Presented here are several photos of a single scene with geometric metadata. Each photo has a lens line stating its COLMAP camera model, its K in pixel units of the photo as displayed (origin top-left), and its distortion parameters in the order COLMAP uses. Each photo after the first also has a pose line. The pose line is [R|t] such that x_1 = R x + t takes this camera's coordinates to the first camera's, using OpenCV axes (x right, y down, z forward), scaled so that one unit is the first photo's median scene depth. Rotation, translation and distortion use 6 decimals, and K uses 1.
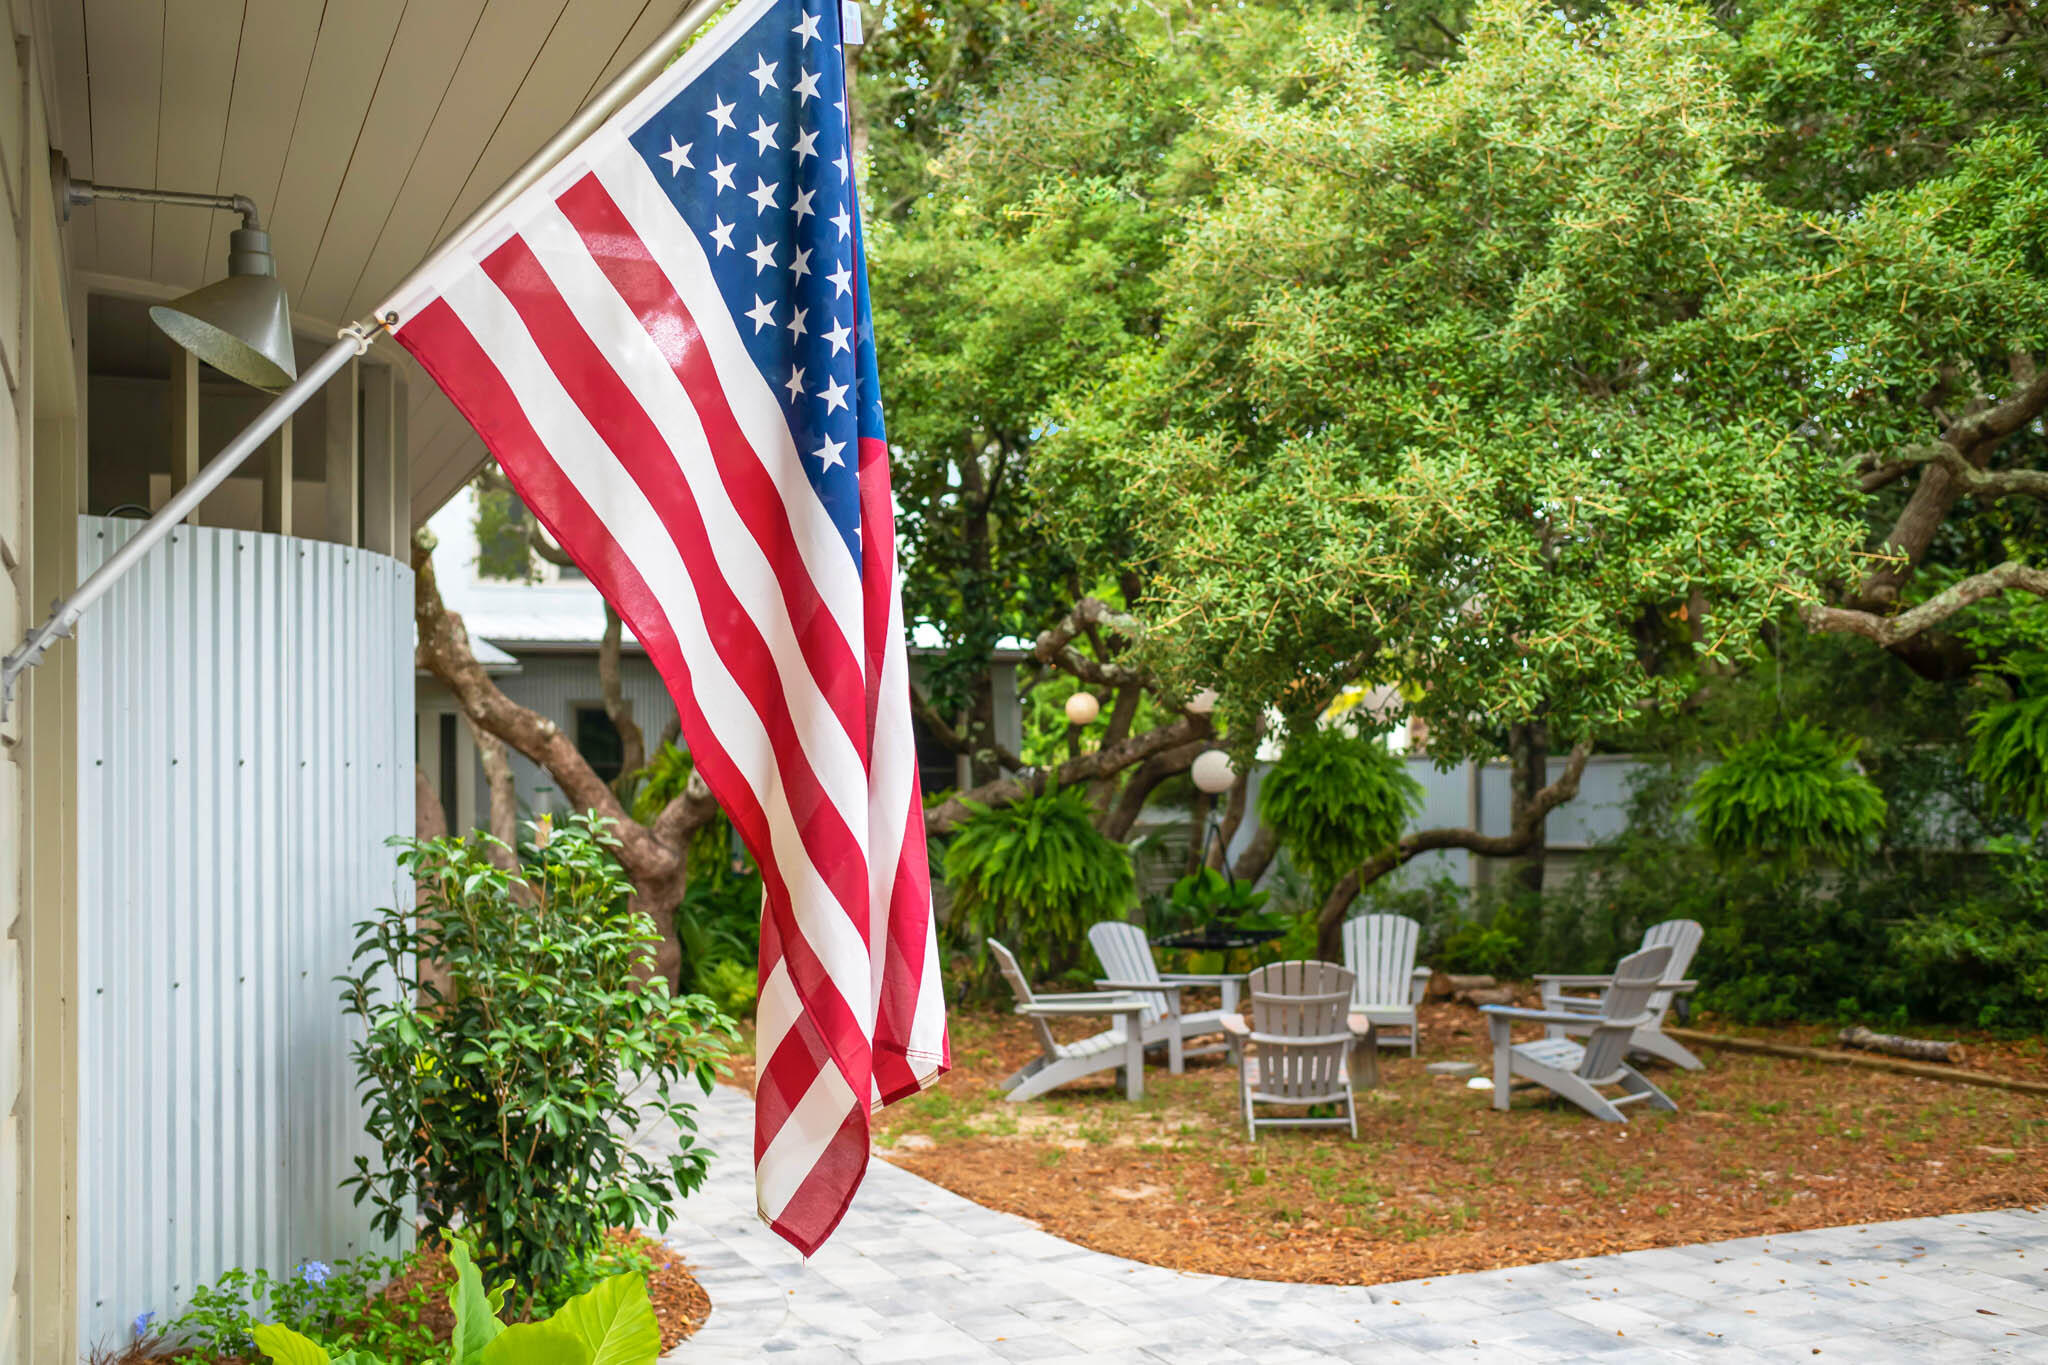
lens RADIAL K [[1976.6, 0, 983.5], [0, 1976.6, 701.7], [0, 0, 1]] dist [-0.067394, 0.000000]
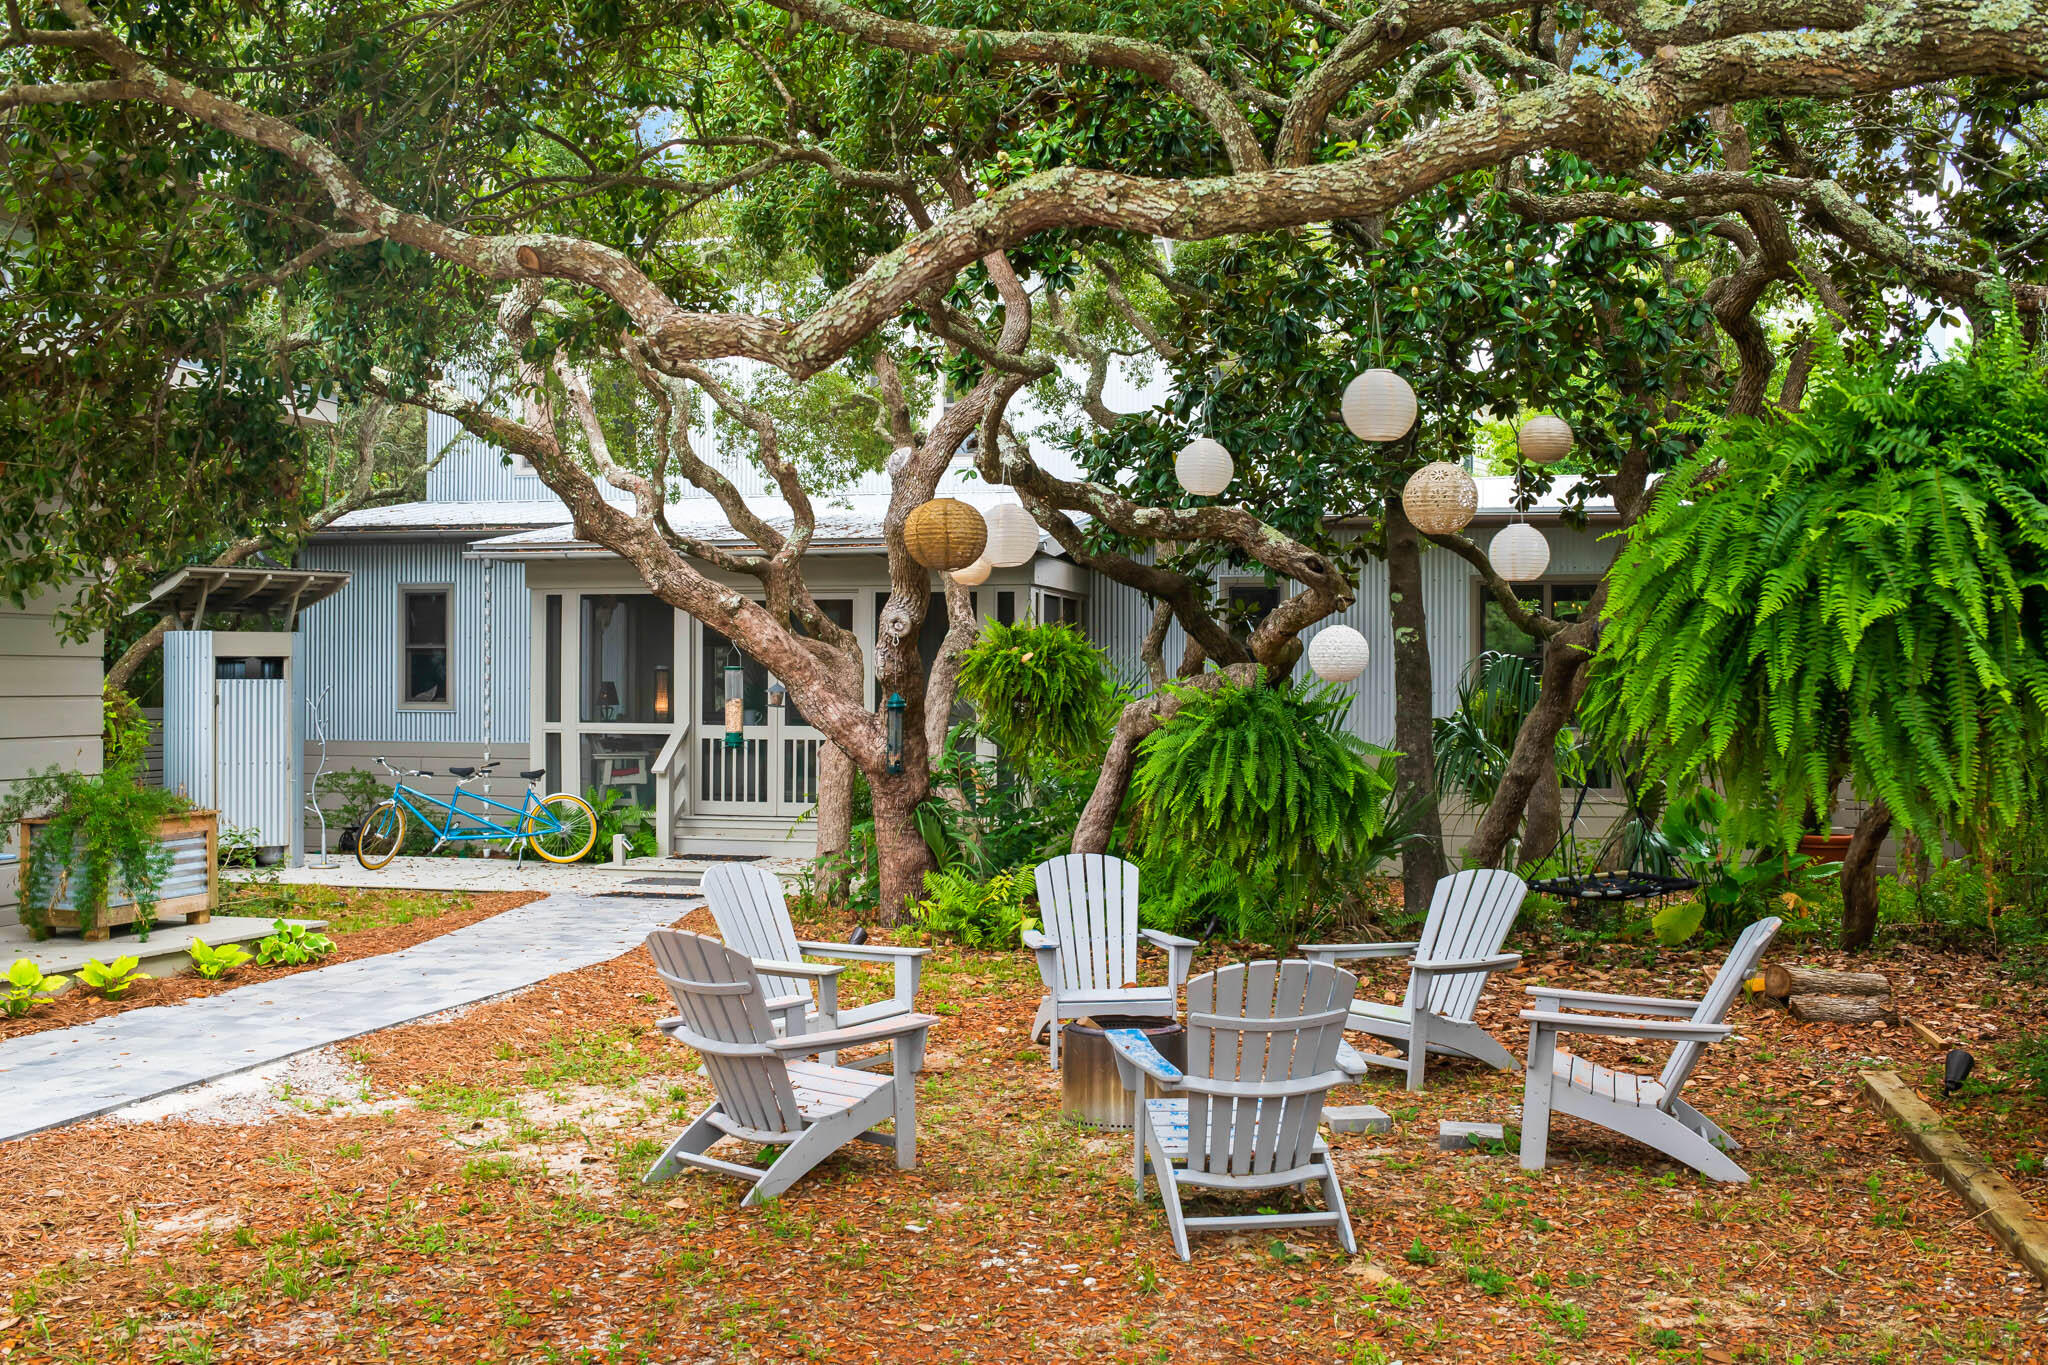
lens RADIAL K [[1976.6, 0, 1022.9], [0, 1976.6, 664.9], [0, 0, 1]] dist [-0.067394, 0.000000]
pose [[0.811558, 0.009349, -0.584197, 0.556007], [0.013294, 0.999318, 0.034460, 0.017159], [0.584121, -0.035733, 0.810880, 0.445833]]
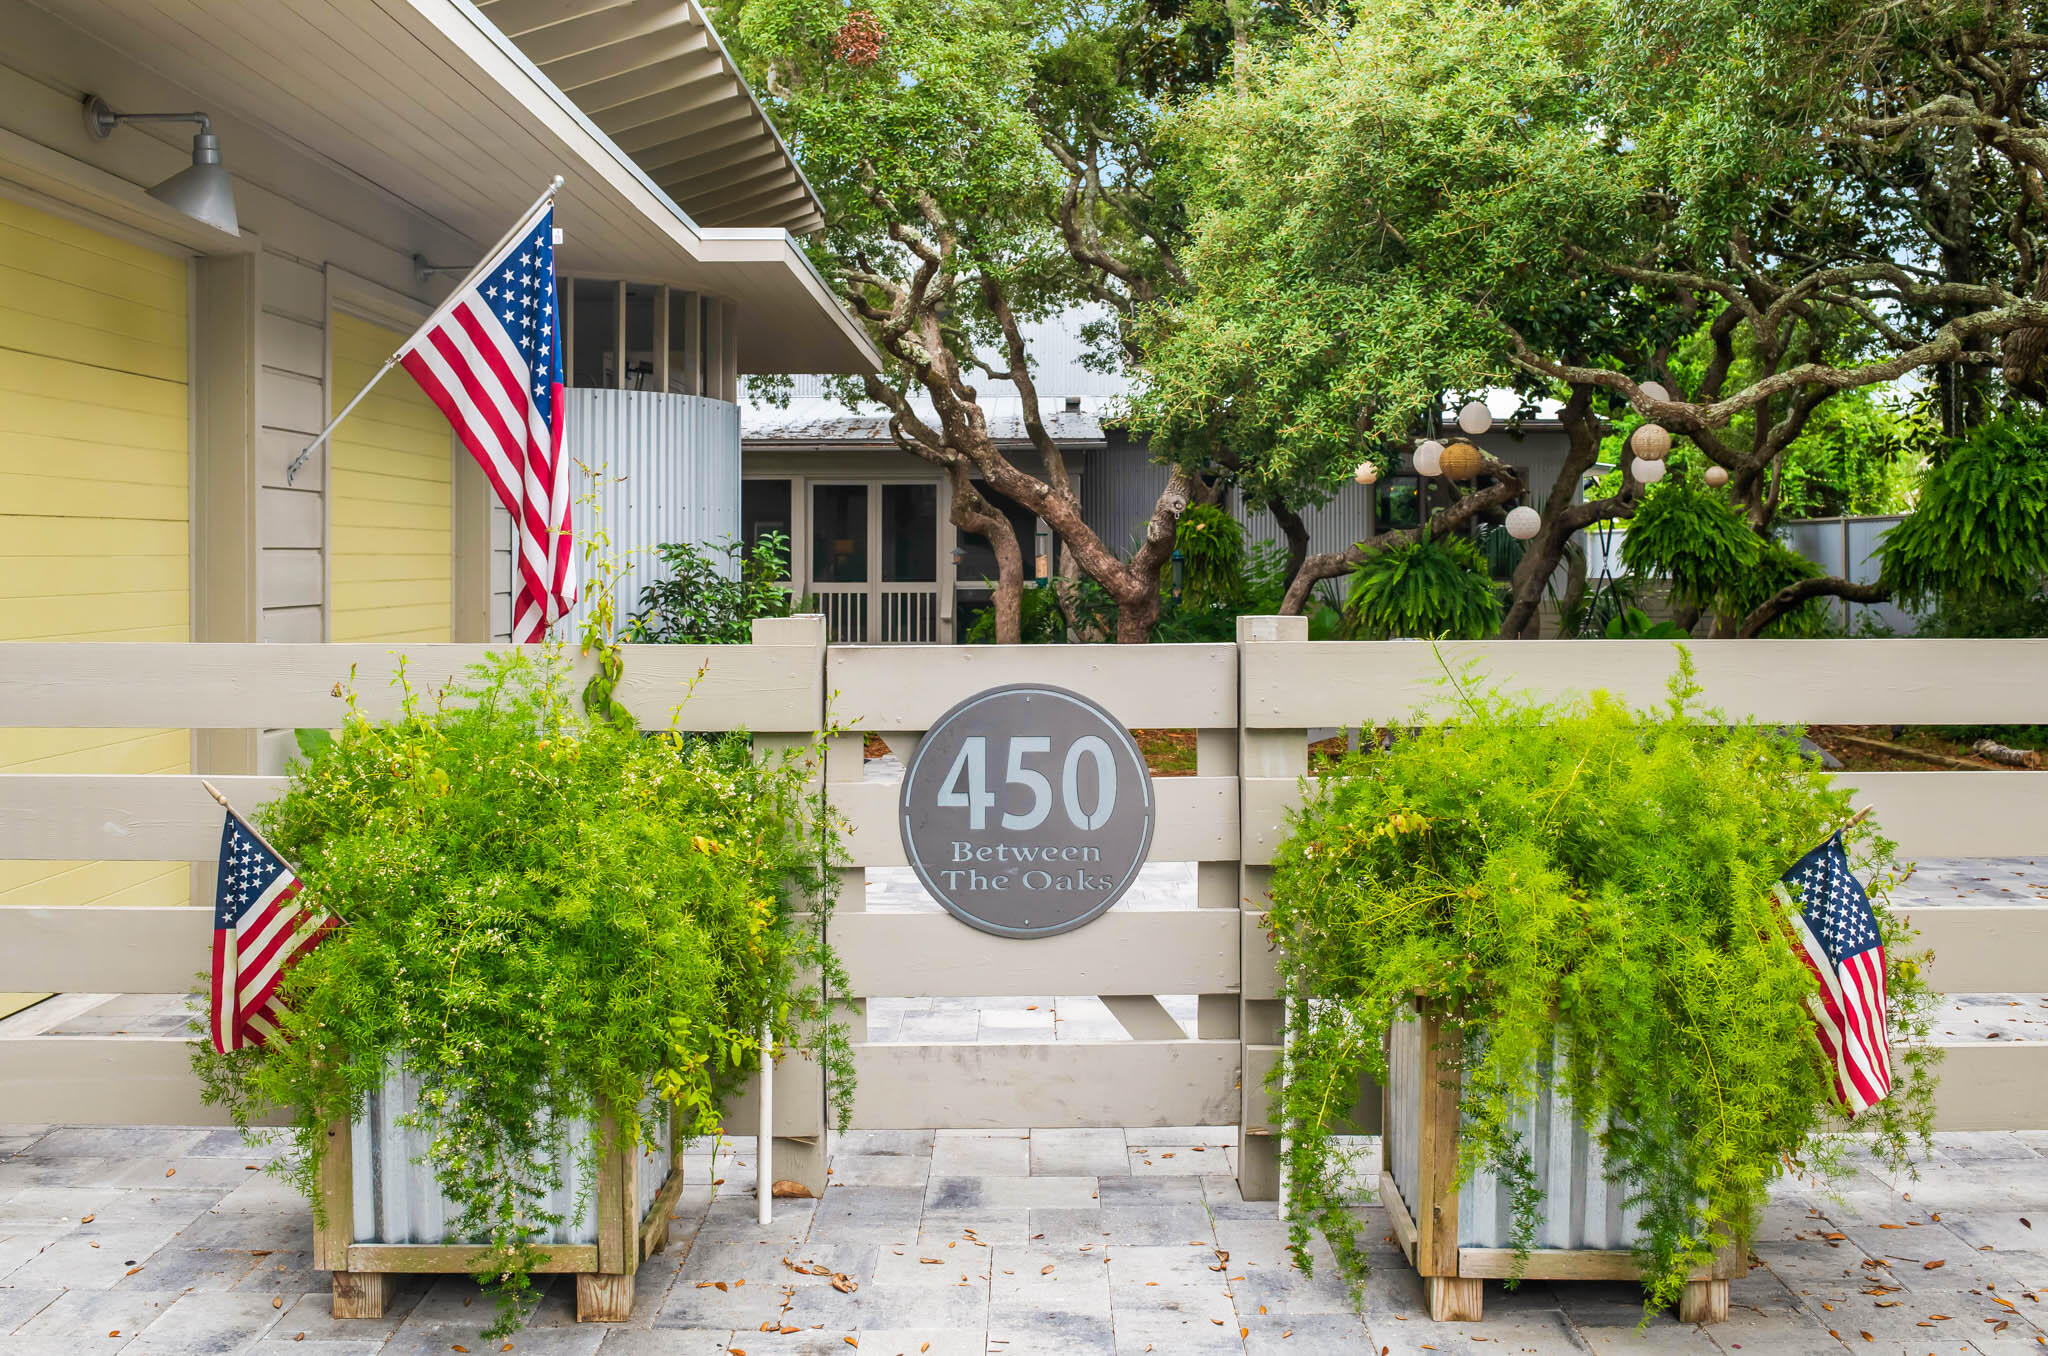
lens RADIAL K [[1976.6, 0, 1049.9], [0, 1976.6, 629.4], [0, 0, 1]] dist [-0.067394, 0.000000]
pose [[0.923994, 0.023225, -0.381700, 0.396606], [0.008251, 0.996711, 0.080619, 0.000118], [0.382317, -0.077640, 0.920764, -0.327021]]
